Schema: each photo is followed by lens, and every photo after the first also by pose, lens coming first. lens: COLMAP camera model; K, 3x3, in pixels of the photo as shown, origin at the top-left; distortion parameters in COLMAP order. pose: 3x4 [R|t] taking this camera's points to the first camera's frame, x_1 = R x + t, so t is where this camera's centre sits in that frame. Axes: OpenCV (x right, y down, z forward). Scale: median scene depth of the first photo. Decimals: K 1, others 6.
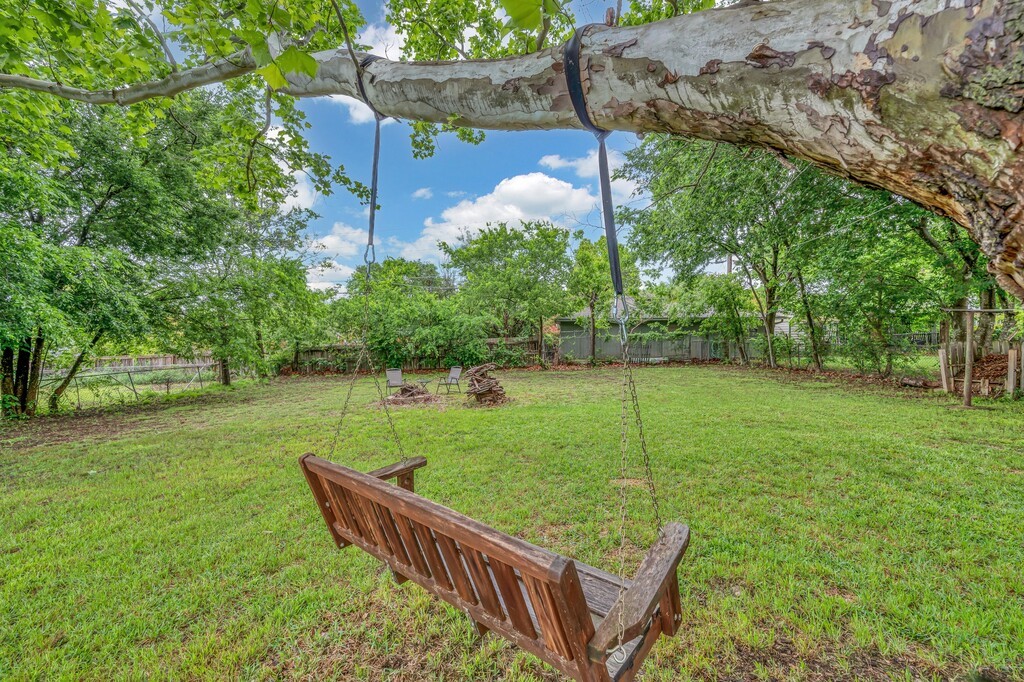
lens RADIAL K [[410.2, 0, 508.2], [0, 410.2, 341.1], [0, 0, 1]] dist [-0.000837, 0.000039]
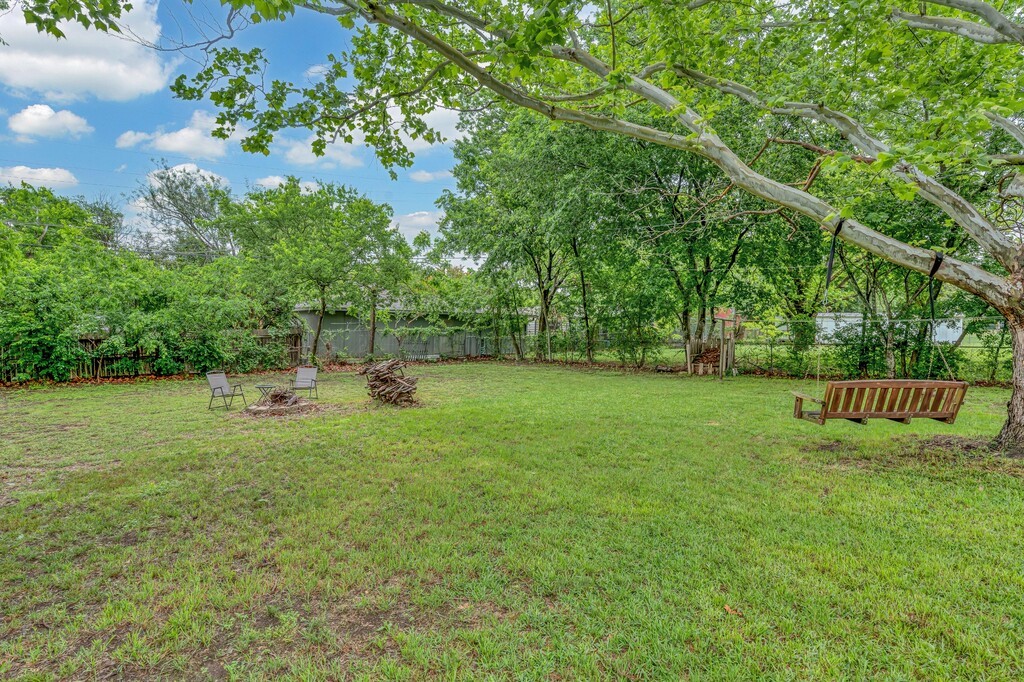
lens RADIAL K [[533.8, 0, 510.7], [0, 533.8, 343.3], [0, 0, 1]] dist [-0.002644, -0.000300]
pose [[0.754838, 0.004054, 0.655898, -0.326827], [-0.011678, 0.999905, 0.007259, 0.005033], [-0.655807, -0.013139, 0.754814, -0.007040]]
